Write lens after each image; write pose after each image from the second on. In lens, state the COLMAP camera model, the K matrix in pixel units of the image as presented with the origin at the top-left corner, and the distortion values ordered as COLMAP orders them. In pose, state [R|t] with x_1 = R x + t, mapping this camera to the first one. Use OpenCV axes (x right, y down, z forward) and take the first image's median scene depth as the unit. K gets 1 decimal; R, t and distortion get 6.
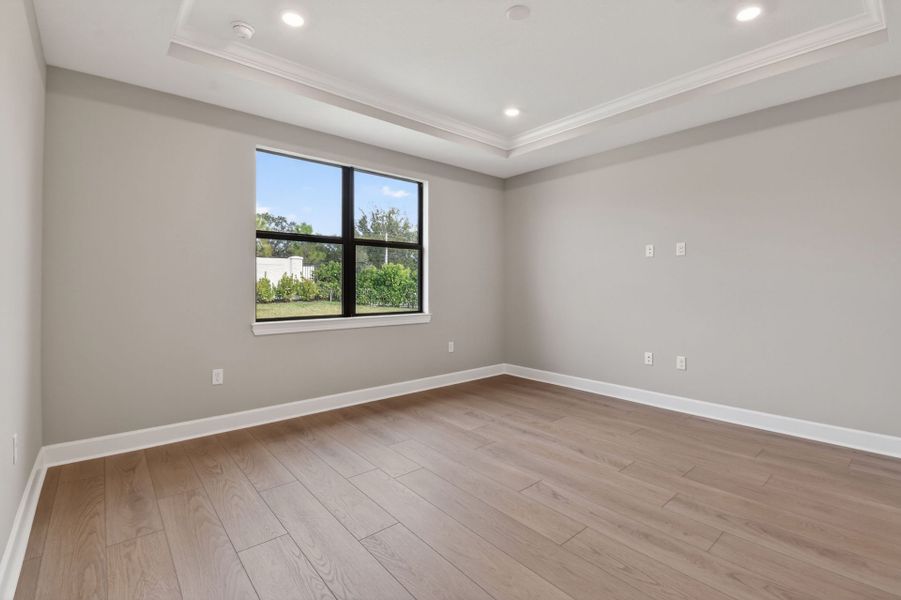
lens RADIAL K [[410.7, 0, 449.3], [0, 410.7, 284.1], [0, 0, 1]] dist [0.012113, -0.000198]
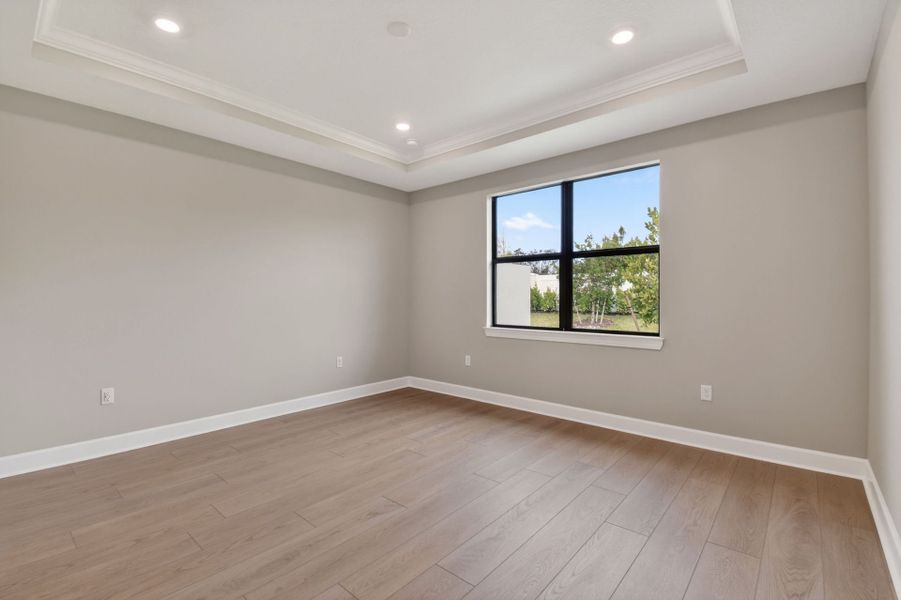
lens RADIAL K [[401.8, 0, 456.8], [0, 401.8, 298.0], [0, 0, 1]] dist [0.009782, -0.021309]
pose [[0.149529, -0.003067, -0.988753, 0.757642], [0.000257, 0.999995, -0.003063, 0.003171], [0.988757, 0.000204, 0.149530, 0.649262]]
